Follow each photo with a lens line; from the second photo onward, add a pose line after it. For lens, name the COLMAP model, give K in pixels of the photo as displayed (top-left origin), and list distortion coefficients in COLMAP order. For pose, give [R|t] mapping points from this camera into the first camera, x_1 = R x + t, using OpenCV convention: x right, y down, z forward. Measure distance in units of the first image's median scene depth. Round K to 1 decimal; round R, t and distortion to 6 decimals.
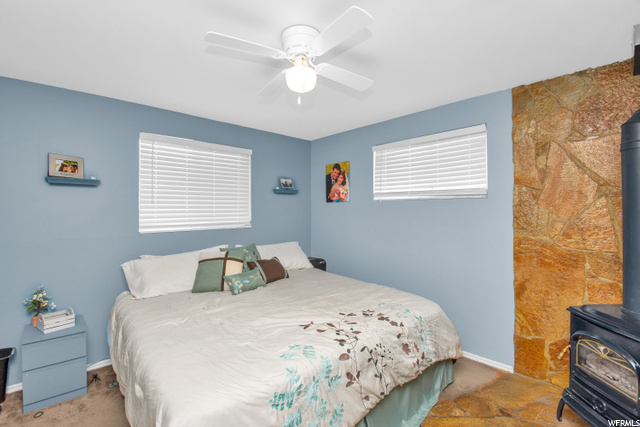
lens RADIAL K [[285.2, 0, 318.3], [0, 285.2, 209.4], [0, 0, 1]] dist [-0.011281, -0.013454]
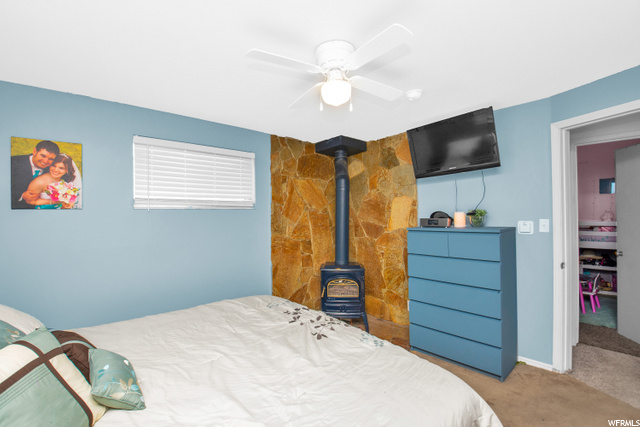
lens RADIAL K [[285.2, 0, 318.5], [0, 285.2, 216.5], [0, 0, 1]] dist [-0.011281, -0.013454]
pose [[0.005307, -0.000321, 0.999986, -0.555646], [0.017585, 0.999845, 0.000228, -0.001588], [-0.999831, 0.017584, 0.005312, 0.533056]]
